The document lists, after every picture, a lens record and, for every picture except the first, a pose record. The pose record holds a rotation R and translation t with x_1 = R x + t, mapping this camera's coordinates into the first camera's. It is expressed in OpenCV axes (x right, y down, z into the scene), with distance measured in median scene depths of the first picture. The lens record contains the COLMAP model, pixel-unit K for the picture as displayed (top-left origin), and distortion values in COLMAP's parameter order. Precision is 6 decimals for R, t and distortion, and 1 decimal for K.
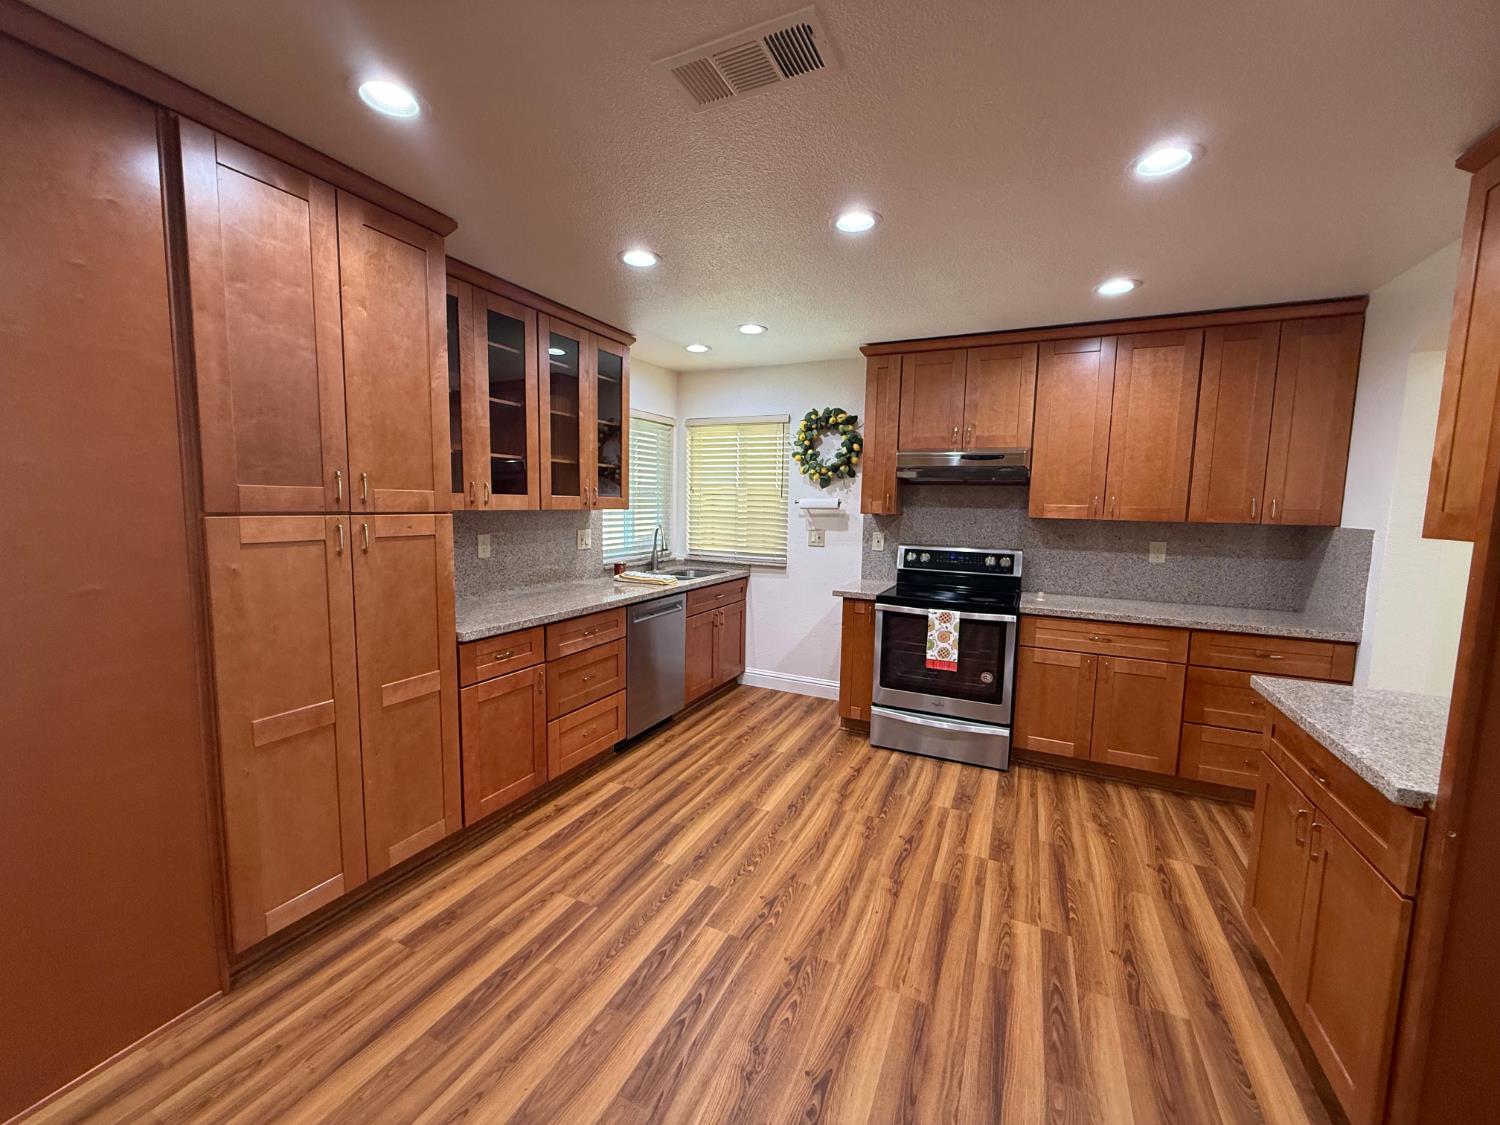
lens RADIAL K [[592.3, 0, 745.5], [0, 592.3, 568.8], [0, 0, 1]] dist [-0.001306, 0.000073]
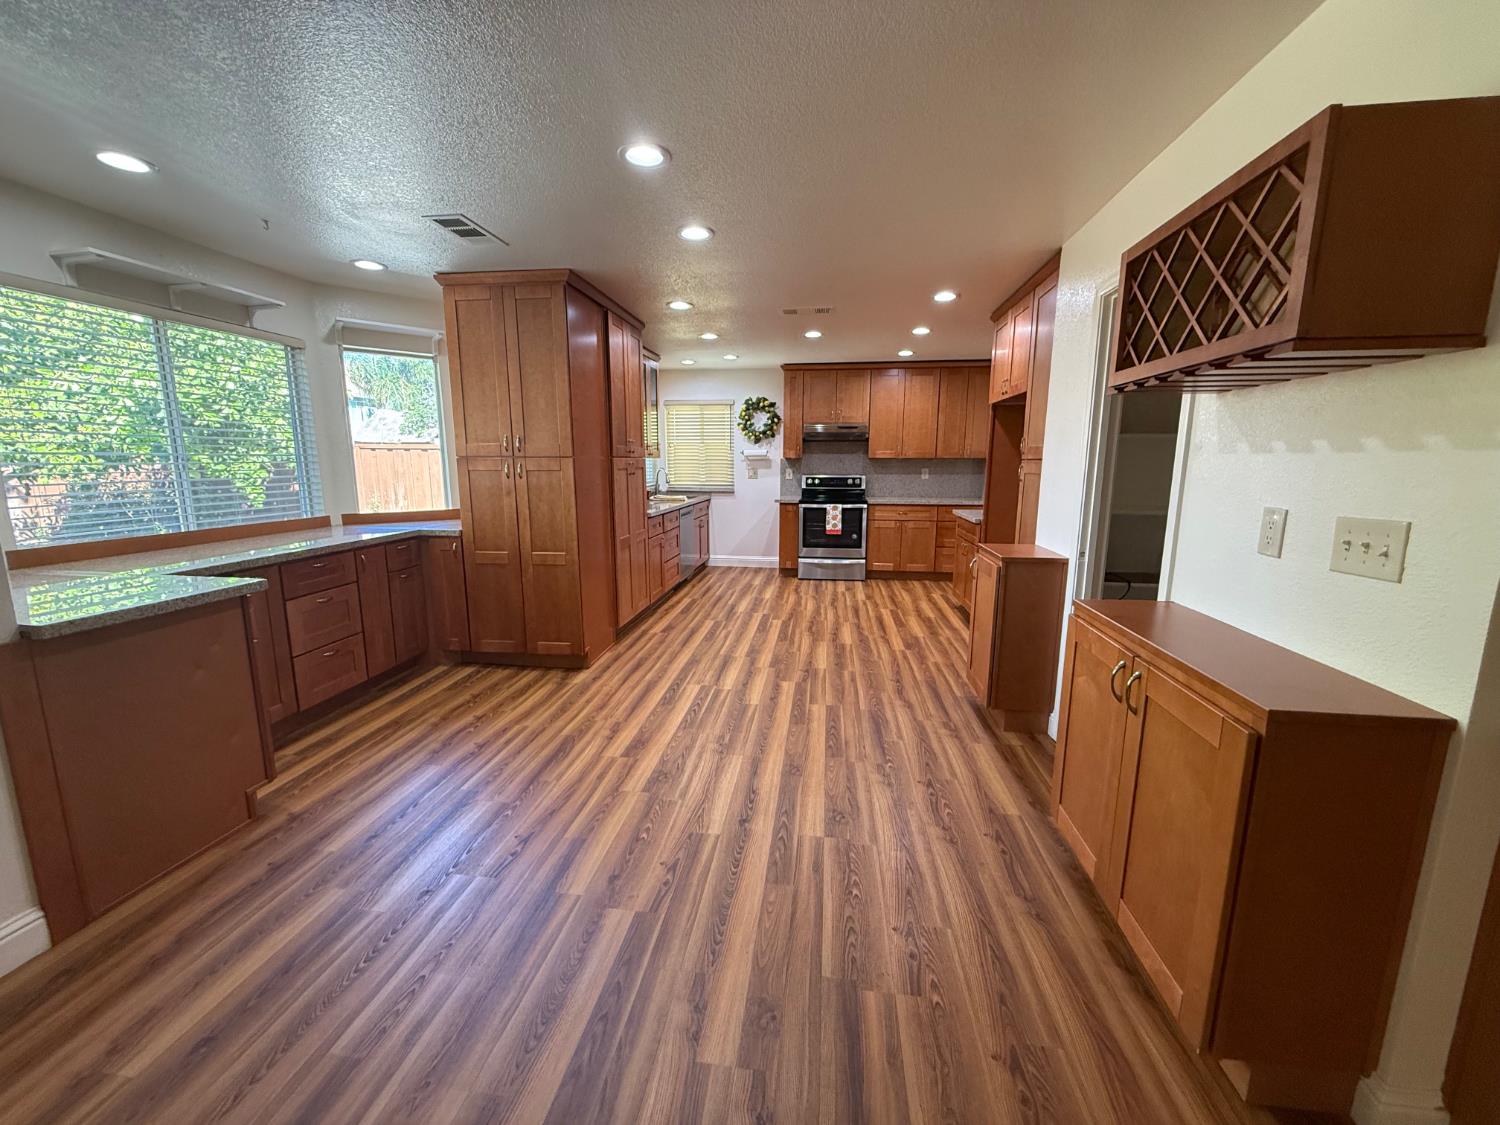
lens RADIAL K [[600.7, 0, 745.2], [0, 600.7, 558.8], [0, 0, 1]] dist [-0.000016, -0.000202]
pose [[0.953945, -0.067669, 0.292249, -0.490048], [0.051102, 0.996643, 0.063963, 0.093560], [-0.295597, -0.046082, 0.954201, -0.758063]]
